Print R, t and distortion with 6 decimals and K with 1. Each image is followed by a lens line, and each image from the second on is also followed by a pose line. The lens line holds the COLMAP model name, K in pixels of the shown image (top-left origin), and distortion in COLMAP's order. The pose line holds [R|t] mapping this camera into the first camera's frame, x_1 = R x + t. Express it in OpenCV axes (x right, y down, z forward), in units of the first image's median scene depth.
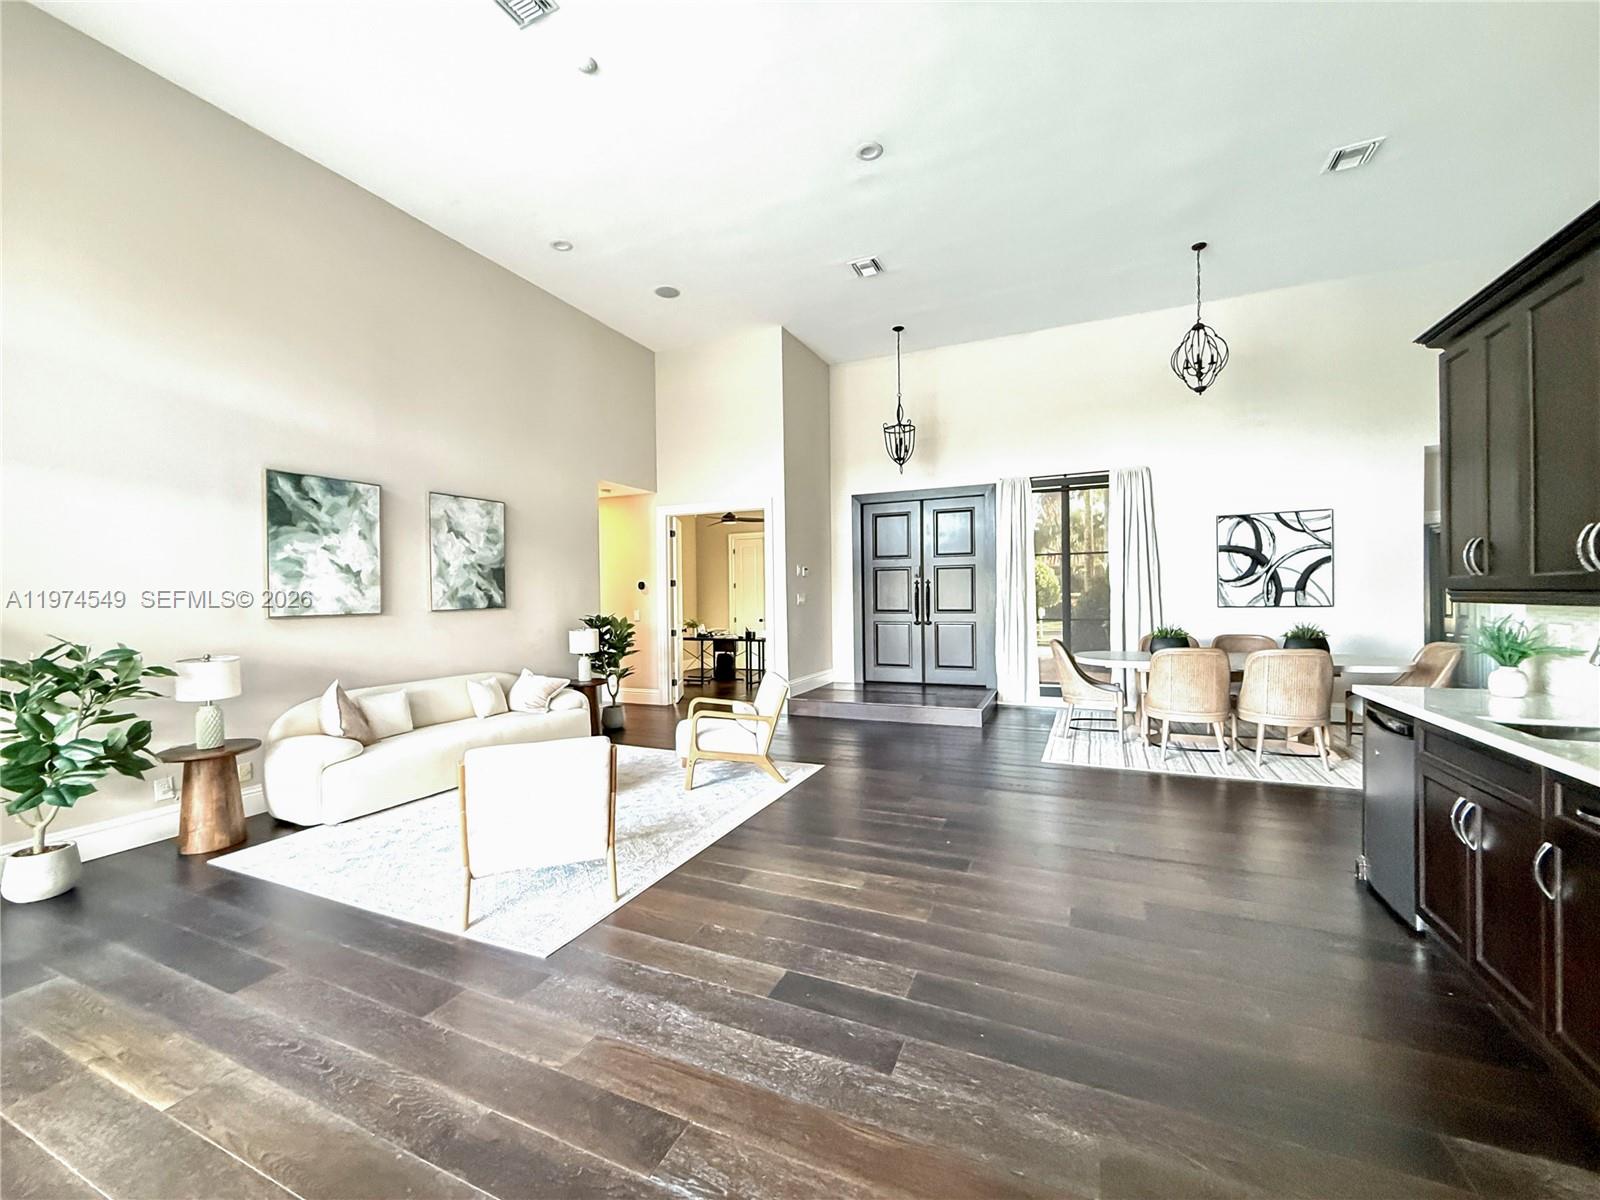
lens RADIAL K [[663.3, 0, 784.4], [0, 663.3, 599.0], [0, 0, 1]] dist [-0.002838, 0.000112]
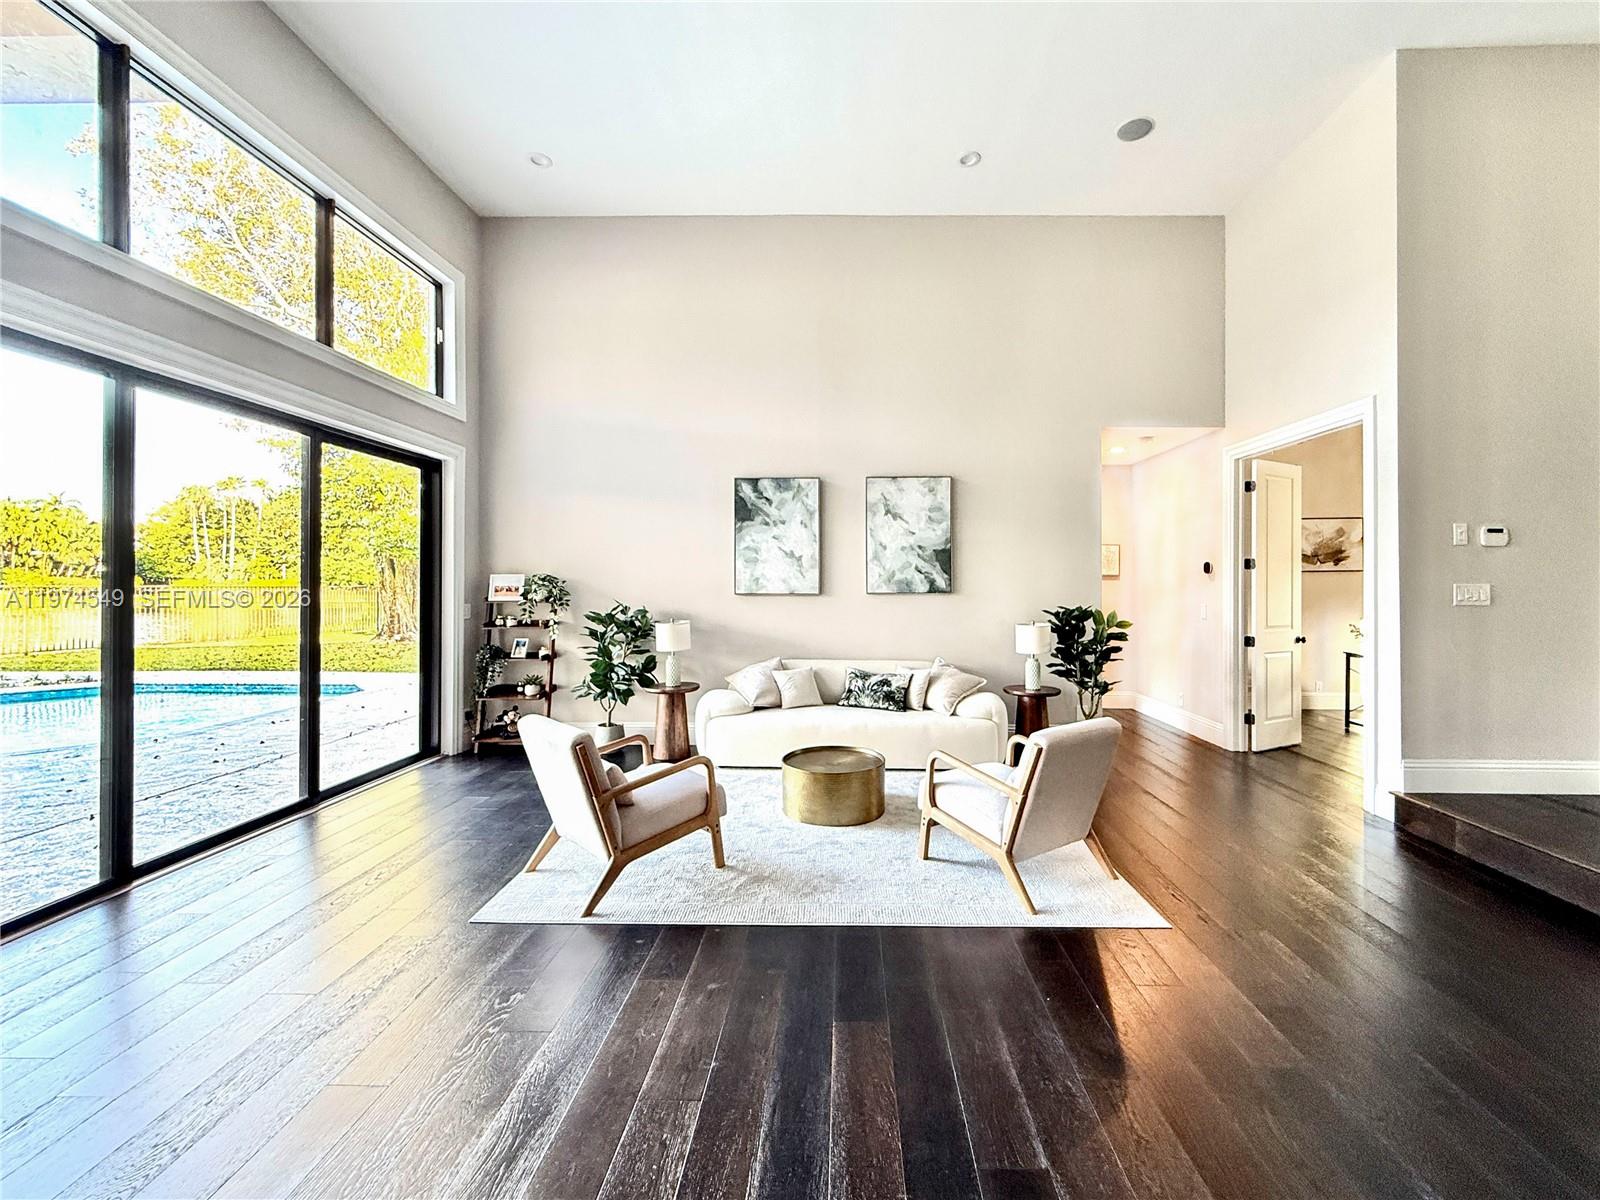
lens RADIAL K [[663.3, 0, 798.8], [0, 663.3, 589.0], [0, 0, 1]] dist [-0.002838, 0.000112]
pose [[0.369054, 0.020296, -0.929186, 0.411801], [-0.018457, 0.999724, 0.014506, -0.001722], [0.929225, 0.011796, 0.369327, 0.566942]]
